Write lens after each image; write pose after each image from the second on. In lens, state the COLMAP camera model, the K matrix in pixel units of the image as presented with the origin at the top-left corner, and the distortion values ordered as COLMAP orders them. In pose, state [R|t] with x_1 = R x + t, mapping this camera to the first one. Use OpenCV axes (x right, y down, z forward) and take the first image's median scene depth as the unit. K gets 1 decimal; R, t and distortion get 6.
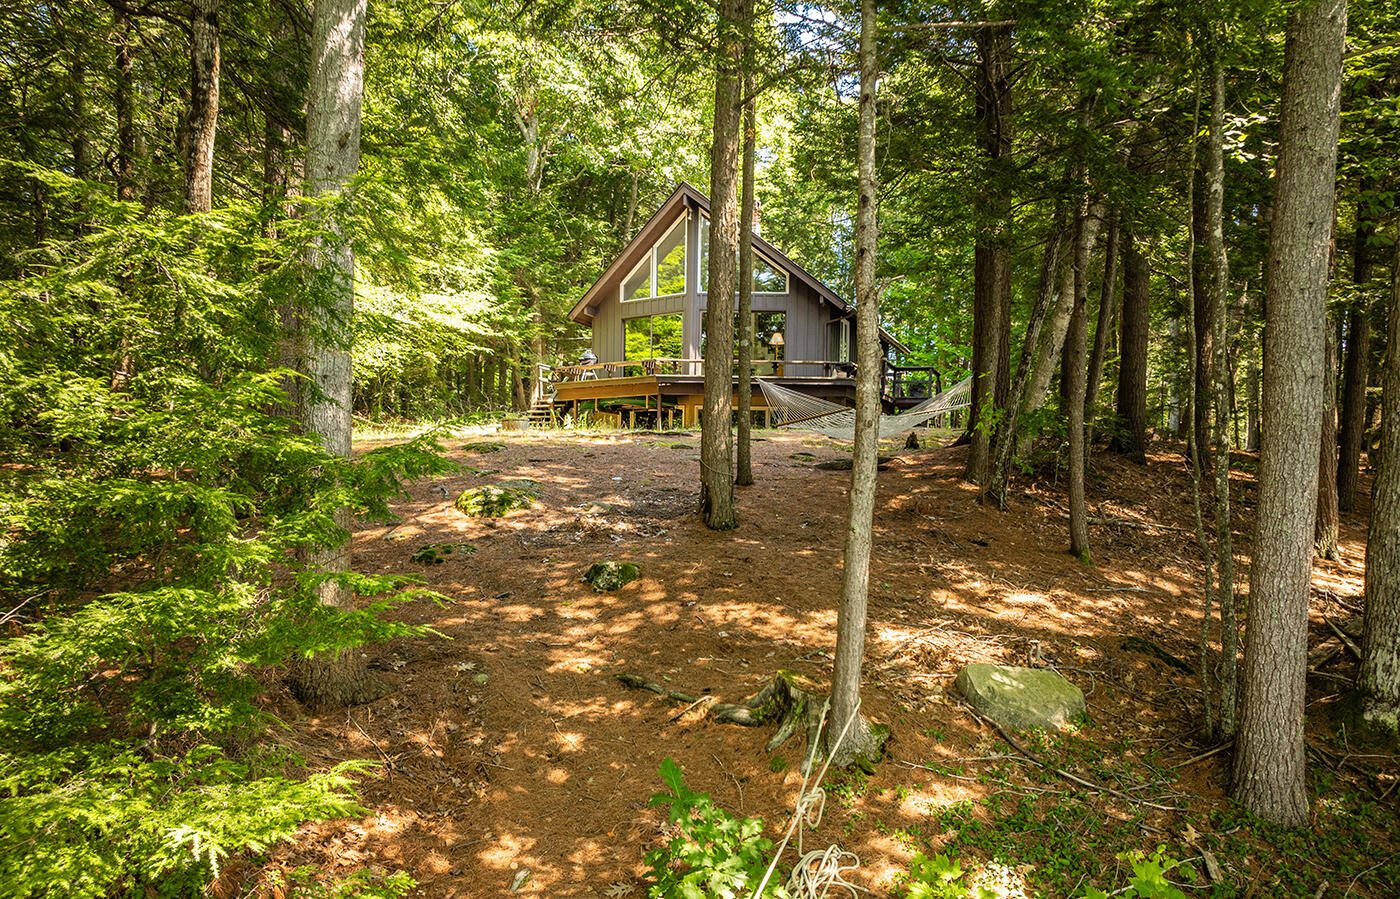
lens RADIAL K [[1013.0, 0, 703.4], [0, 1013.0, 535.8], [0, 0, 1]] dist [-0.025358, -0.000569]
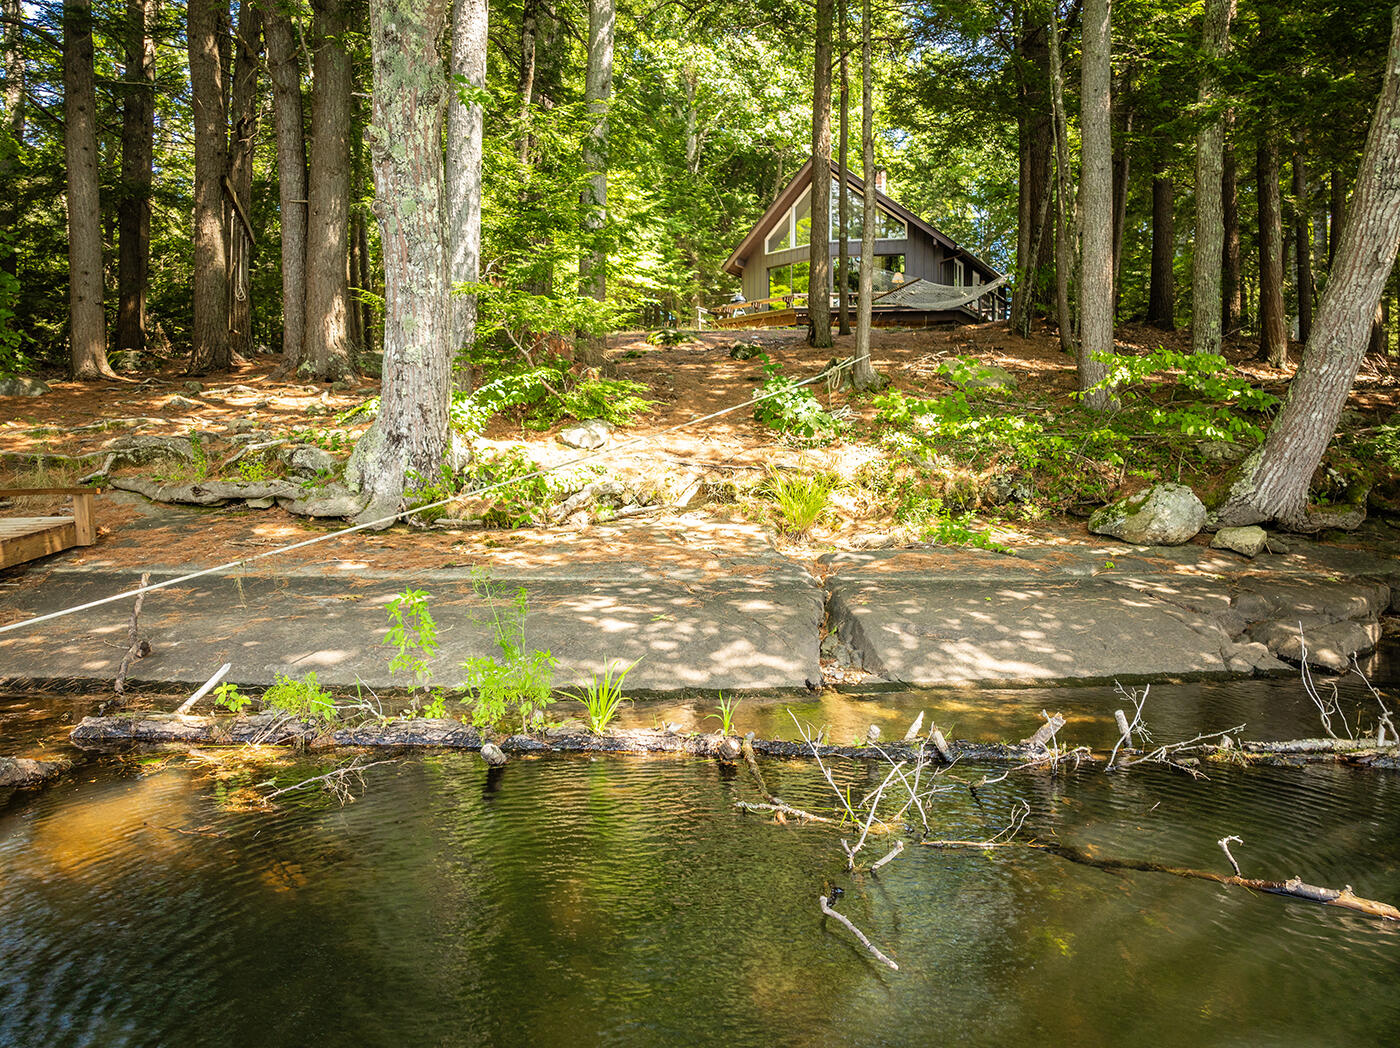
lens RADIAL K [[1005.1, 0, 704.2], [0, 1005.1, 471.2], [0, 0, 1]] dist [-0.033263, 0.000585]
pose [[0.988221, -0.009950, -0.152708, 0.023078], [0.001564, 0.998488, -0.054943, 0.083640], [0.153024, 0.054057, 0.986743, -0.154068]]
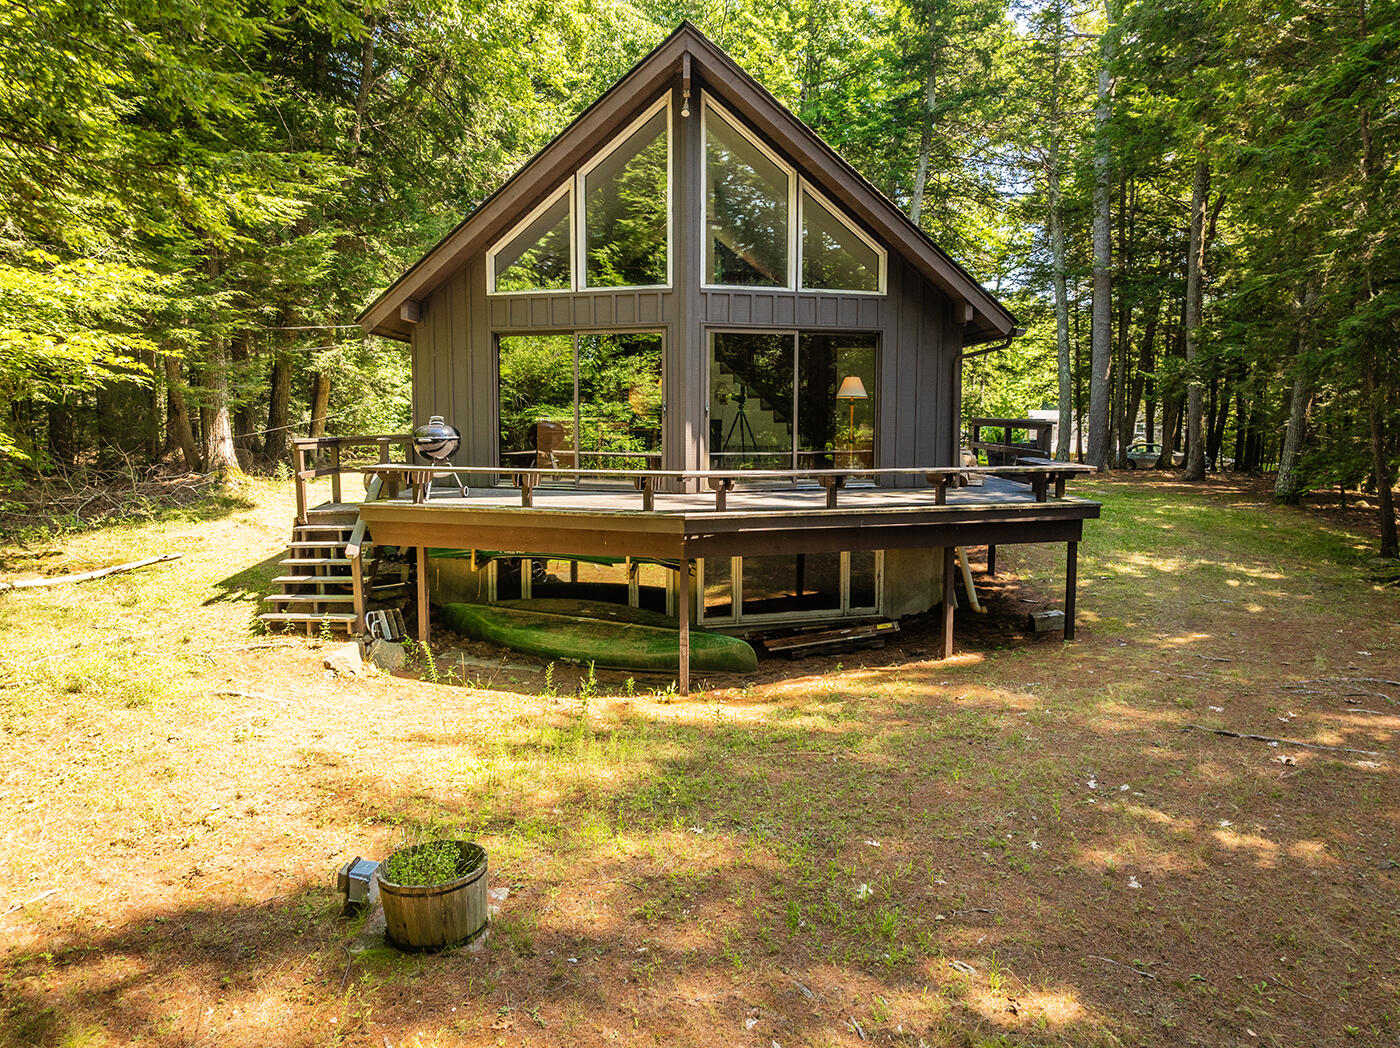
lens RADIAL K [[1003.9, 0, 698.3], [0, 1003.9, 496.1], [0, 0, 1]] dist [-0.027450, -0.002068]
pose [[0.933367, -0.048964, 0.355567, -0.145899], [0.033748, 0.998235, 0.048874, -0.152017], [-0.357332, -0.033618, 0.933372, 0.525273]]
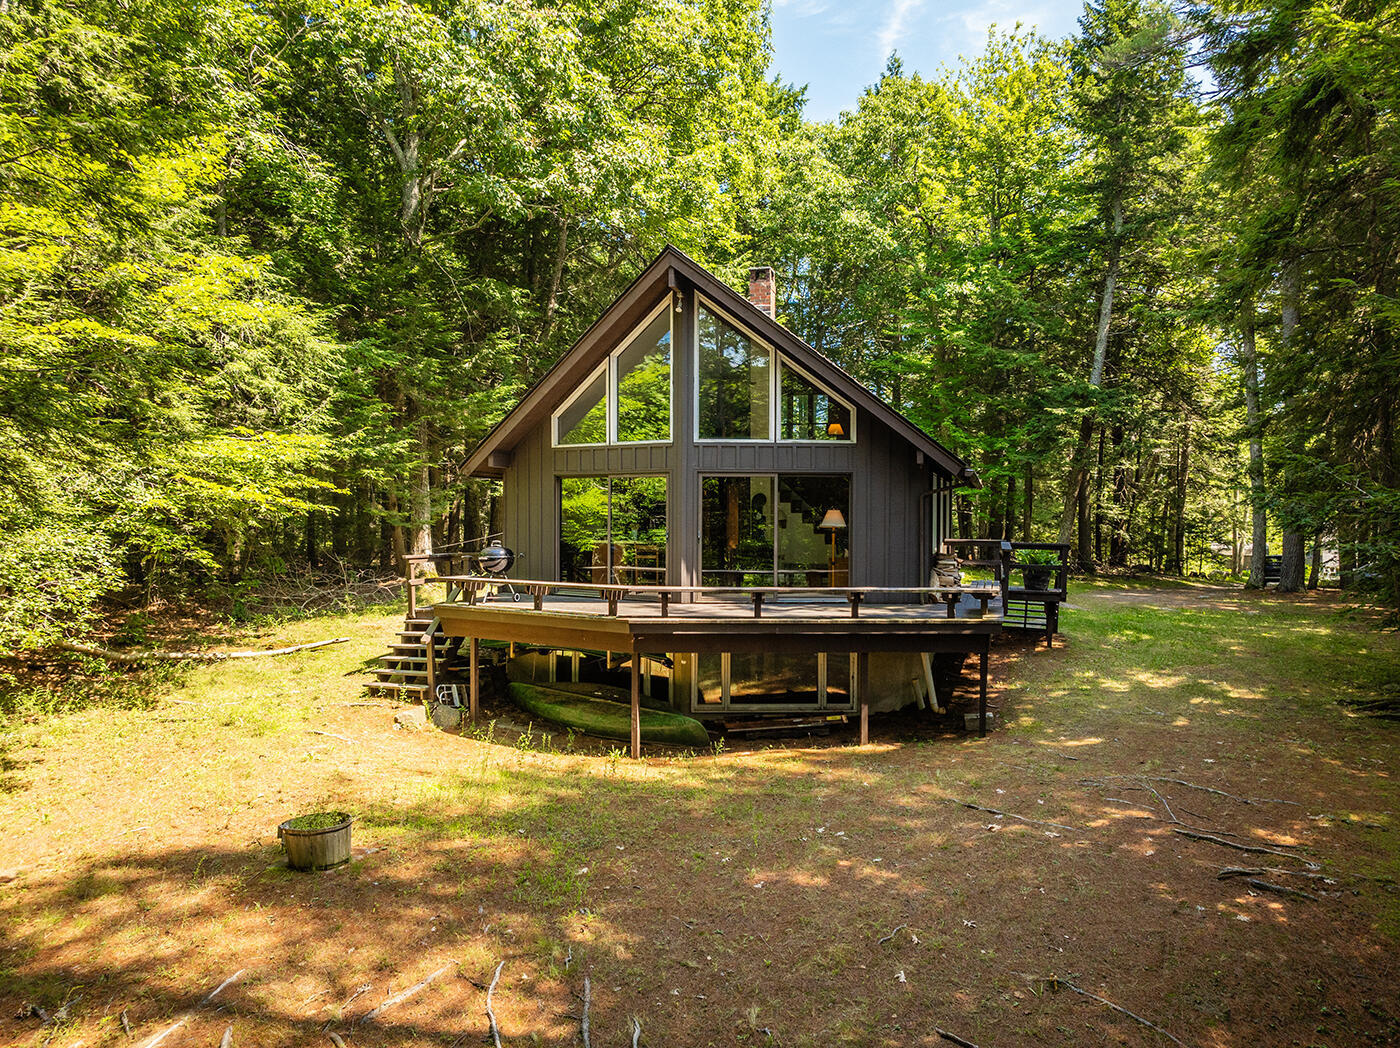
lens RADIAL K [[1004.9, 0, 727.6], [0, 1004.9, 519.5], [0, 0, 1]] dist [-0.035068, 0.001005]
pose [[0.994467, -0.015065, 0.103961, -0.040252], [0.019283, 0.999026, -0.039683, -0.155216], [-0.103262, 0.041468, 0.993789, 0.399067]]
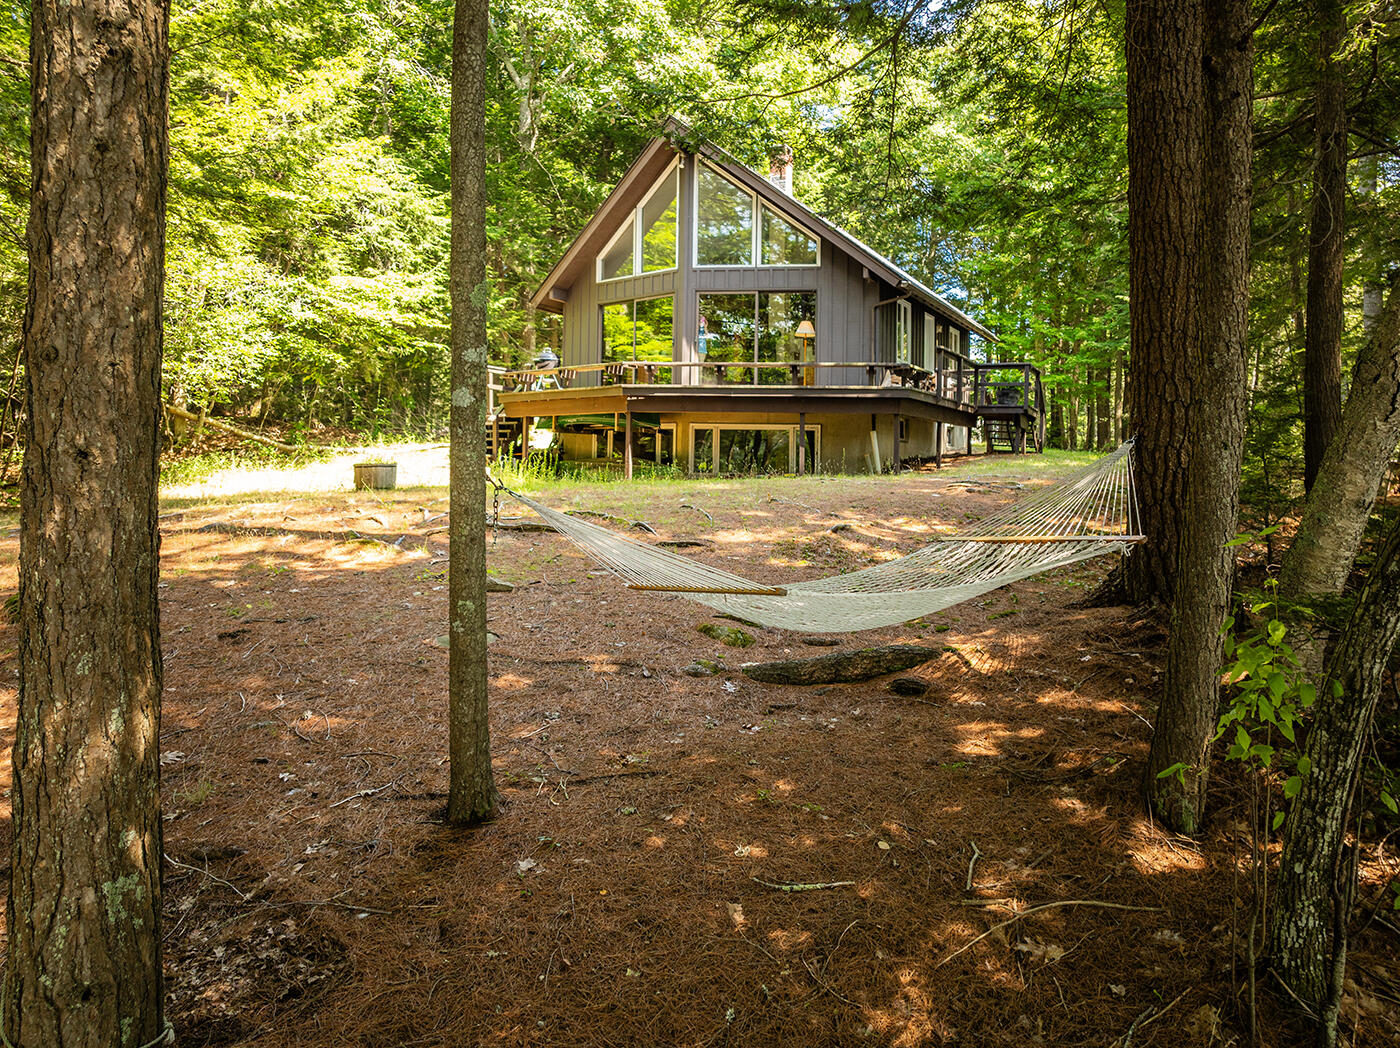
lens RADIAL K [[1017.3, 0, 717.8], [0, 1017.3, 431.4], [0, 0, 1]] dist [-0.030898, -0.000326]
pose [[0.997100, -0.007031, -0.075783, 0.057950], [0.000919, 0.996763, -0.080393, -0.058590], [0.076103, 0.080090, 0.993878, 0.259363]]
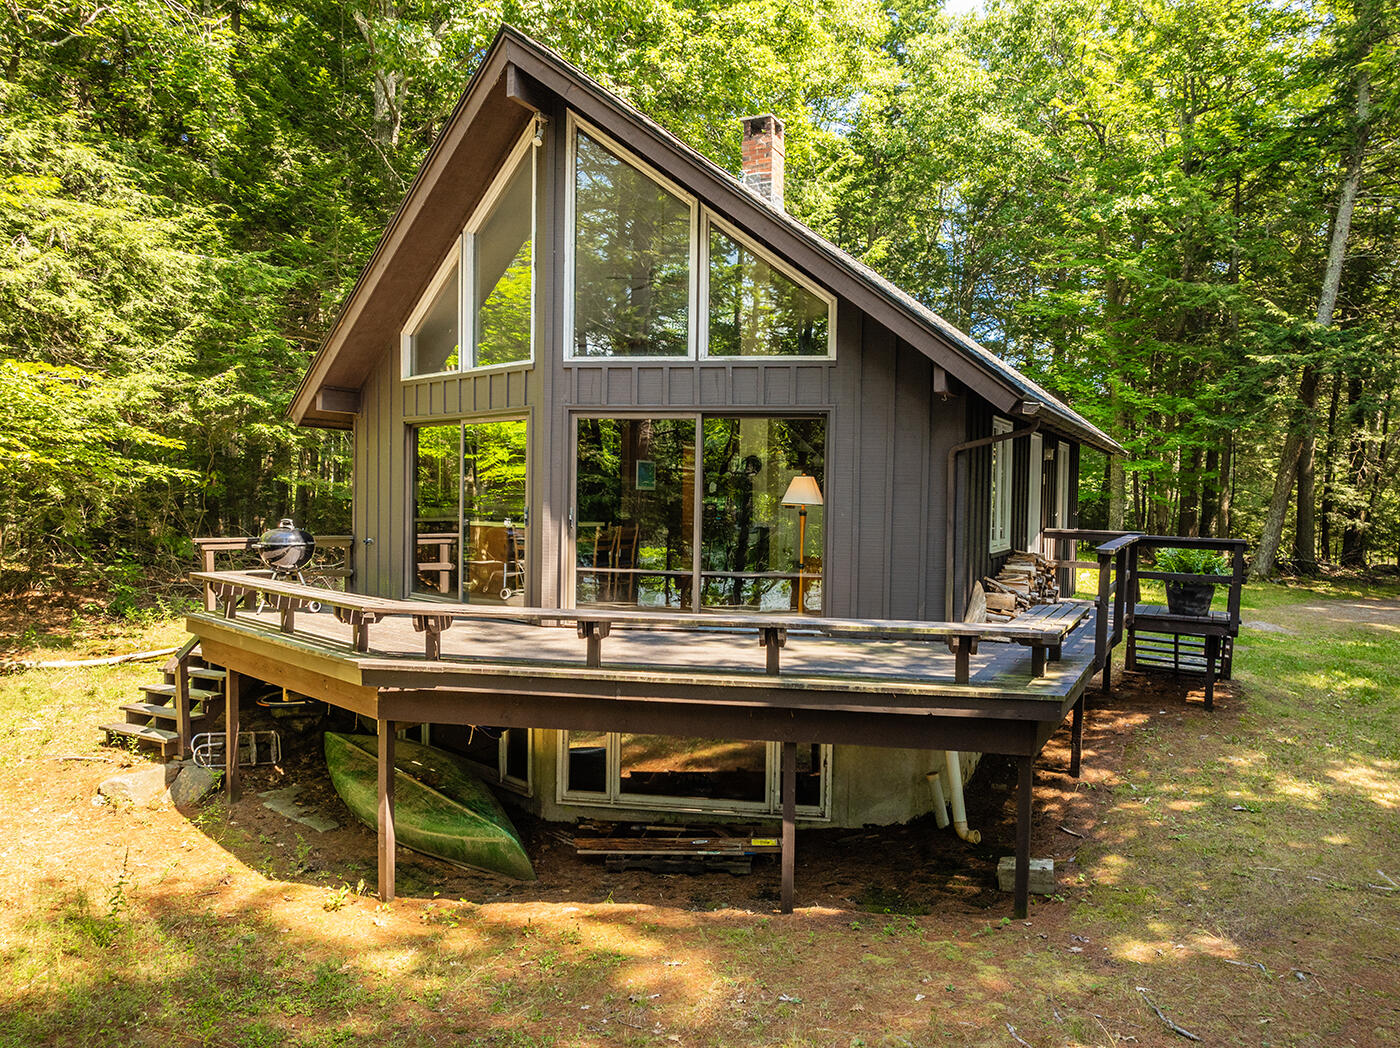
lens RADIAL K [[1021.3, 0, 700.0], [0, 1021.3, 524.0], [0, 0, 1]] dist [-0.021514, 0.007264]
pose [[0.994968, -0.000159, -0.100196, 0.064908], [-0.001830, 0.999803, -0.019764, -0.158682], [0.100180, 0.019848, 0.994771, 0.589455]]
